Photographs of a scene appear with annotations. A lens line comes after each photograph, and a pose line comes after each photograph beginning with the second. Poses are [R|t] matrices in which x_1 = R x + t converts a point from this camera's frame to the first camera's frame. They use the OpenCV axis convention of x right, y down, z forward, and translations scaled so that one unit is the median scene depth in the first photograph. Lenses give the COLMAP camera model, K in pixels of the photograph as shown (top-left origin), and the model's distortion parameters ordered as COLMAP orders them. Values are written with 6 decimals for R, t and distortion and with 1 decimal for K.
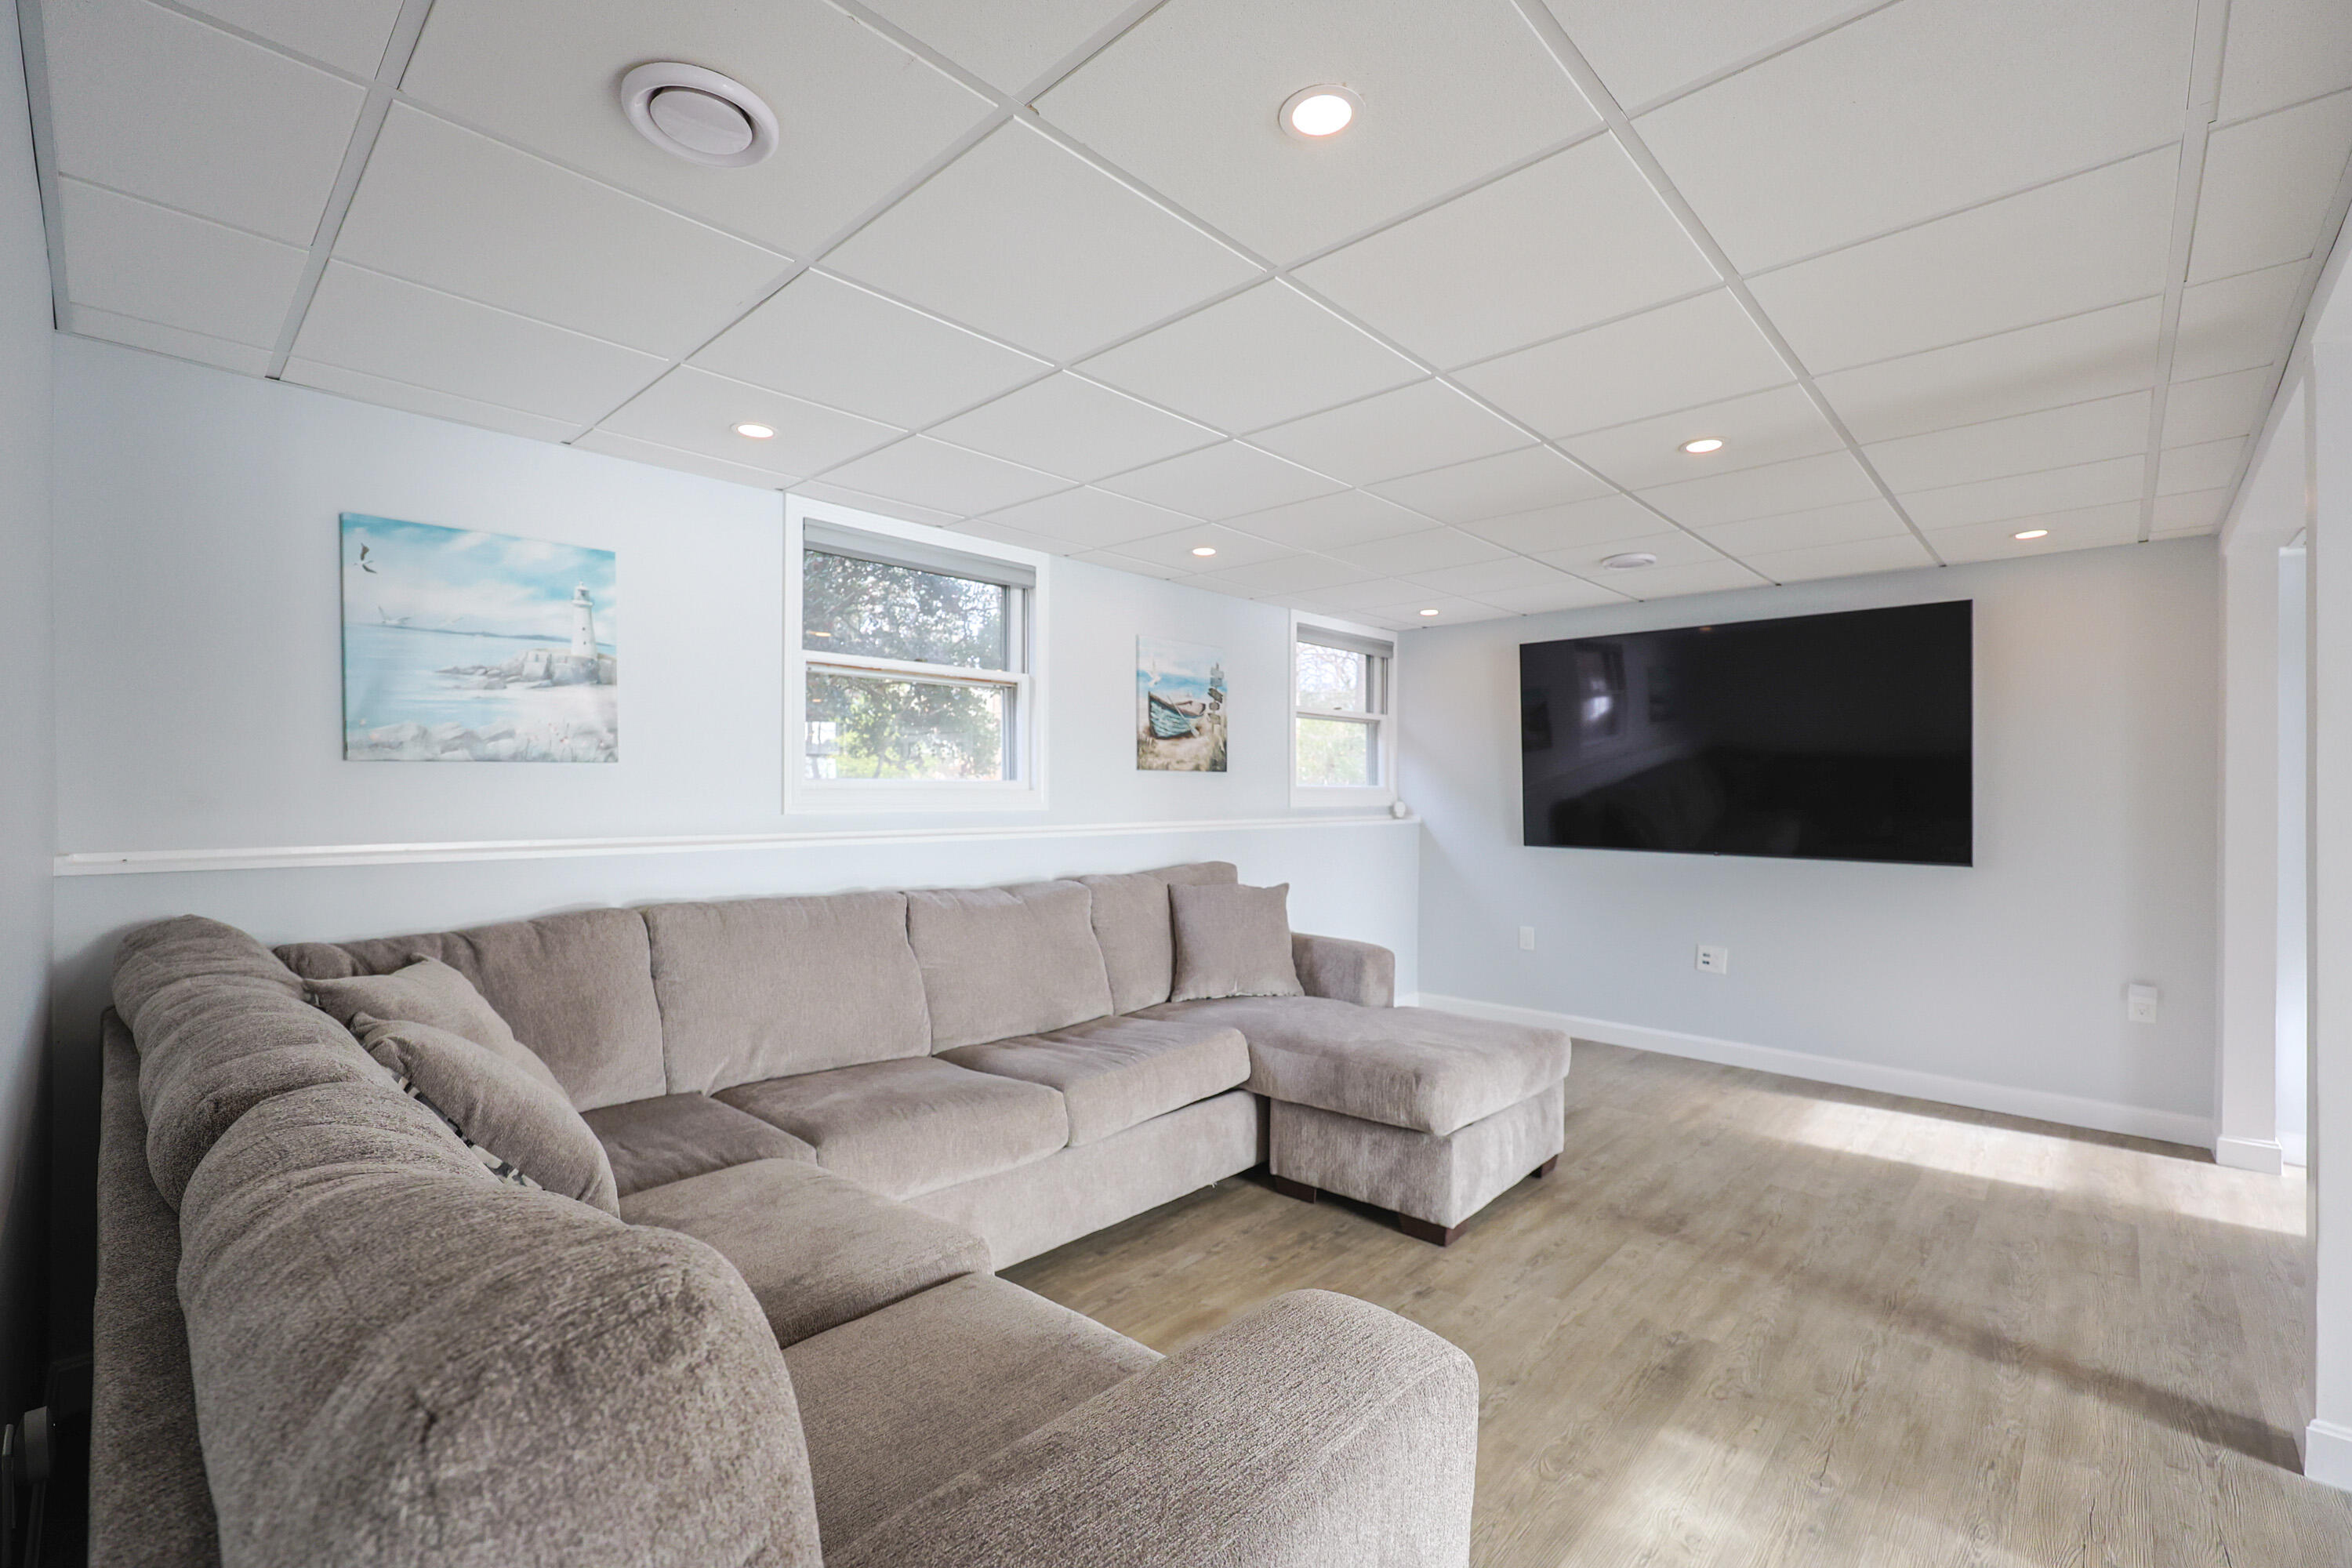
lens RADIAL K [[999.8, 0, 1169.8], [0, 999.8, 788.6], [0, 0, 1]] dist [-0.001301, 0.000083]
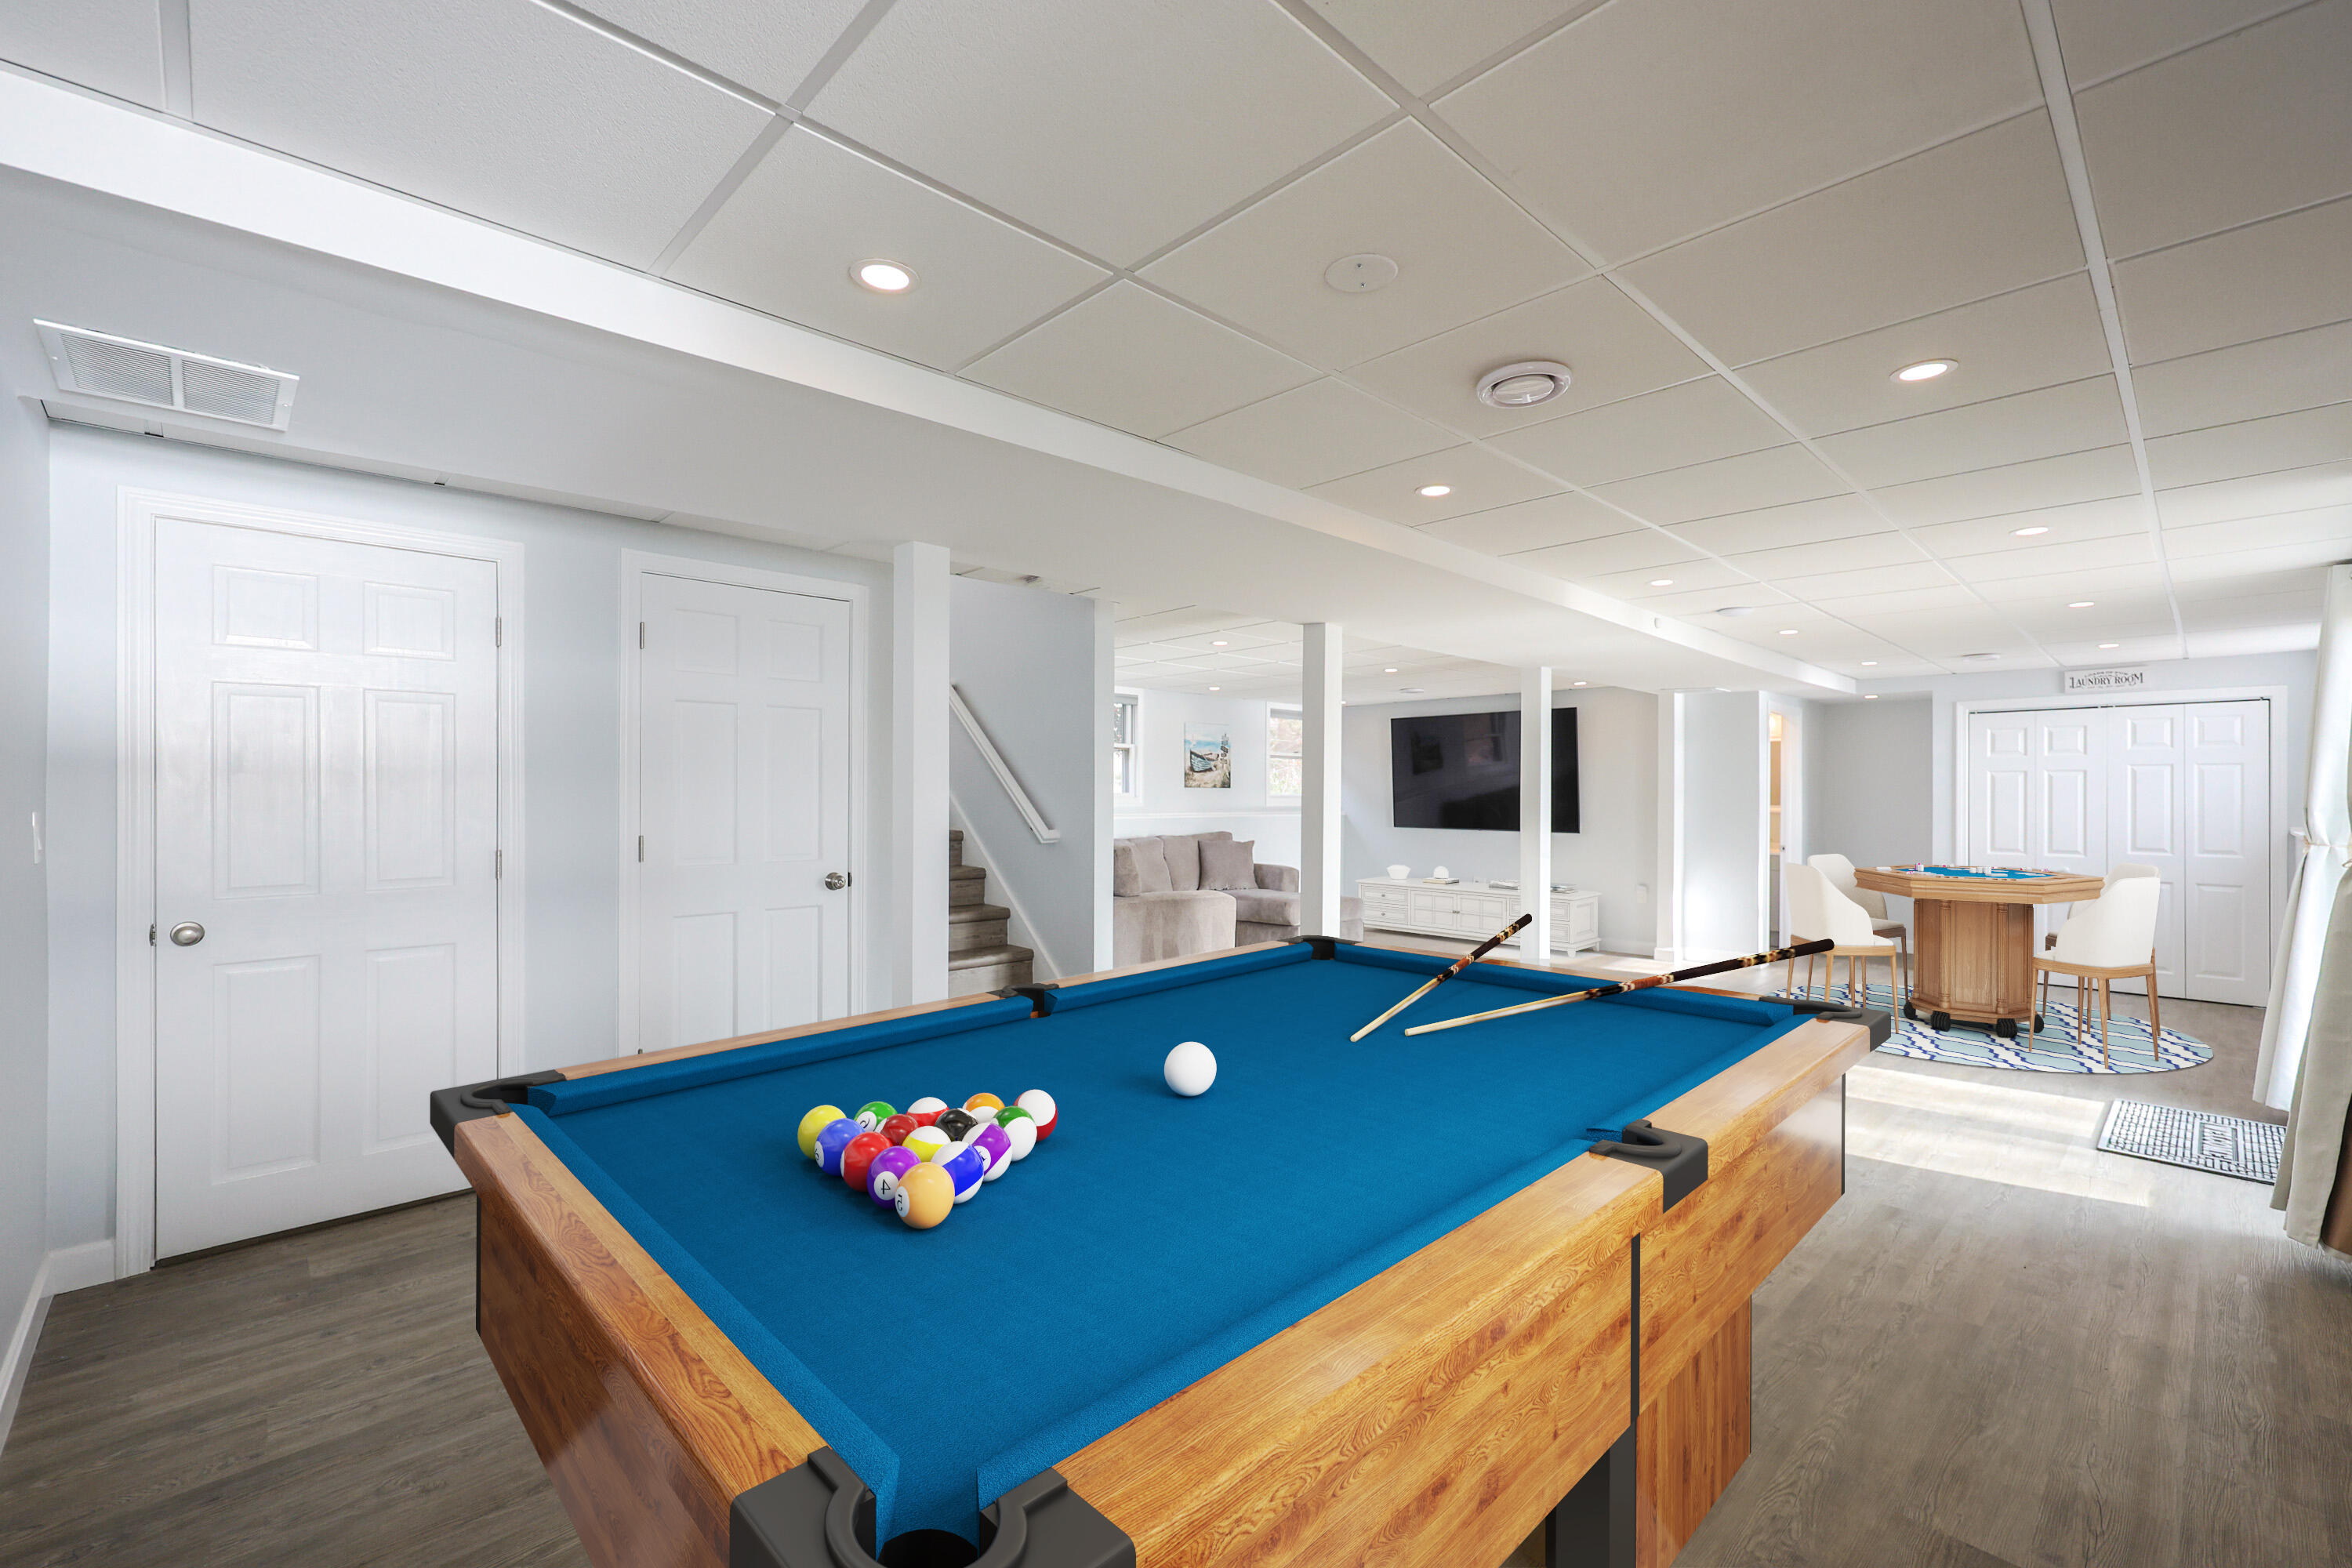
lens RADIAL K [[999.8, 0, 1179.2], [0, 999.8, 795.6], [0, 0, 1]] dist [-0.001301, 0.000083]
pose [[0.998640, -0.000278, -0.052130, 0.066702], [0.000479, 0.999993, 0.003837, -0.010076], [0.052128, -0.003856, 0.998633, -1.115910]]
